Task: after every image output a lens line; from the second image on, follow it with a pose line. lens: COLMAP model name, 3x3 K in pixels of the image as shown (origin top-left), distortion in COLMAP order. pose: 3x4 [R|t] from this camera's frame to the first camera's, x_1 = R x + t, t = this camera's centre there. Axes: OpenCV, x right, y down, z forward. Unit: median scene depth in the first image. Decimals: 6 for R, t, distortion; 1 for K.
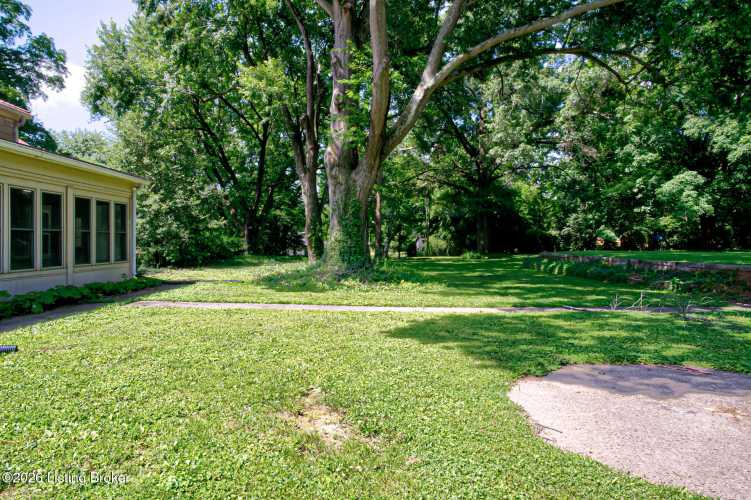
lens RADIAL K [[517.3, 0, 376.3], [0, 517.3, 239.0], [0, 0, 1]] dist [-0.032909, 0.071120]
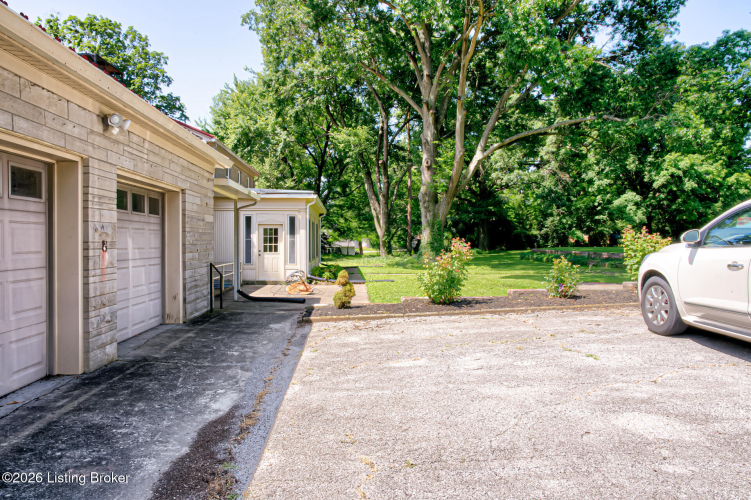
lens RADIAL K [[517.3, 0, 376.3], [0, 517.3, 239.0], [0, 0, 1]] dist [-0.032909, 0.071120]
pose [[0.998796, -0.010316, 0.047956, -0.169470], [0.010121, 0.999940, 0.004297, -0.010855], [-0.047998, -0.003807, 0.998840, -0.385398]]
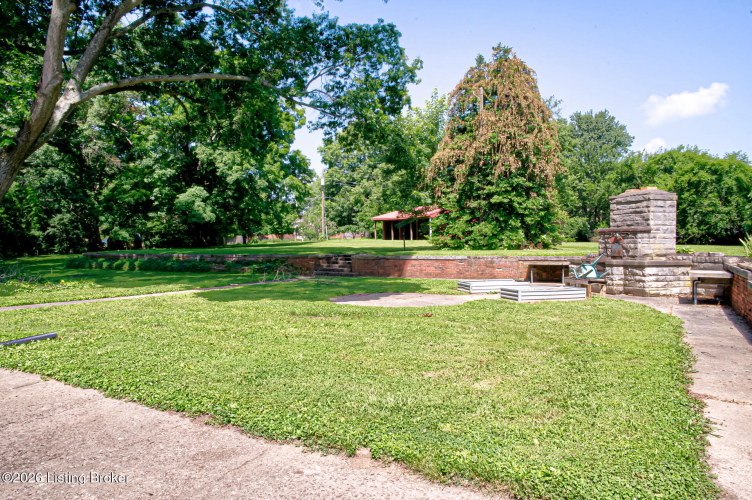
lens RADIAL K [[525.5, 0, 376.0], [0, 525.5, 250.0], [0, 0, 1]] dist [-0.037856, -0.001240]
pose [[0.525673, -0.024512, 0.850333, -0.246257], [0.006661, 0.999673, 0.024699, -0.001968], [-0.850661, -0.007319, 0.525664, -0.060543]]
